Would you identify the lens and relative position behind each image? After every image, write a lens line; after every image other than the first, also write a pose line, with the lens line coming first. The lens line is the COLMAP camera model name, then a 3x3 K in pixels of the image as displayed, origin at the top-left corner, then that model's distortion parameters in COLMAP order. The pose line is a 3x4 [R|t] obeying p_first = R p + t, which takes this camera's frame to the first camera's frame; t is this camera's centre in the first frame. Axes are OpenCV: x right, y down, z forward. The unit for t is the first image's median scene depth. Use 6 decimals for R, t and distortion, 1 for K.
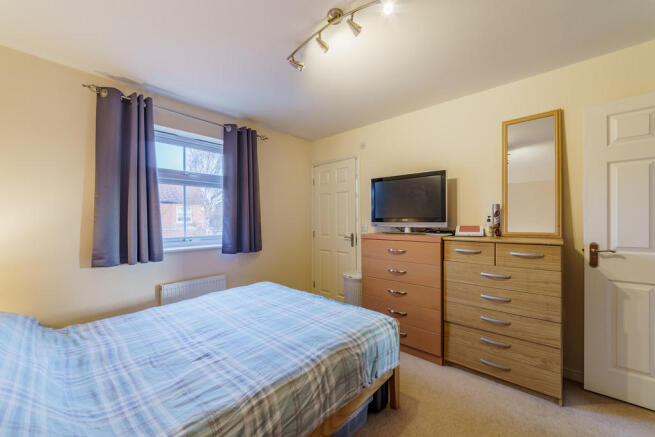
lens RADIAL K [[244.6, 0, 316.9], [0, 244.6, 217.3], [0, 0, 1]] dist [0.000378, 0.000003]
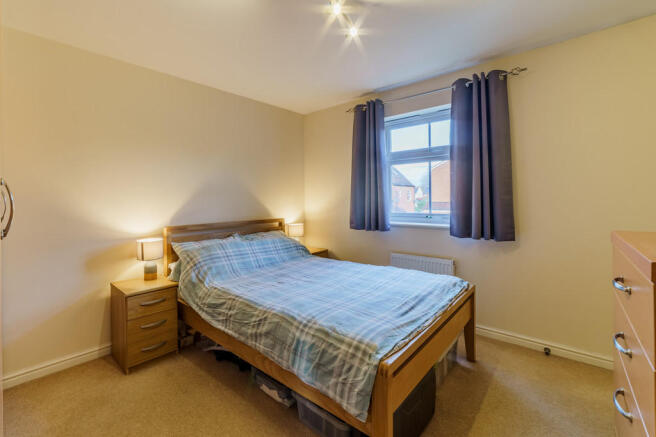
lens RADIAL K [[308.3, 0, 327.7], [0, 308.3, 193.8], [0, 0, 1]] dist [-0.001265, -0.000139]
pose [[0.048820, -0.008615, -0.998770, 0.967000], [0.019624, 0.999778, -0.007665, 0.001317], [0.998615, -0.019225, 0.048978, 0.738042]]
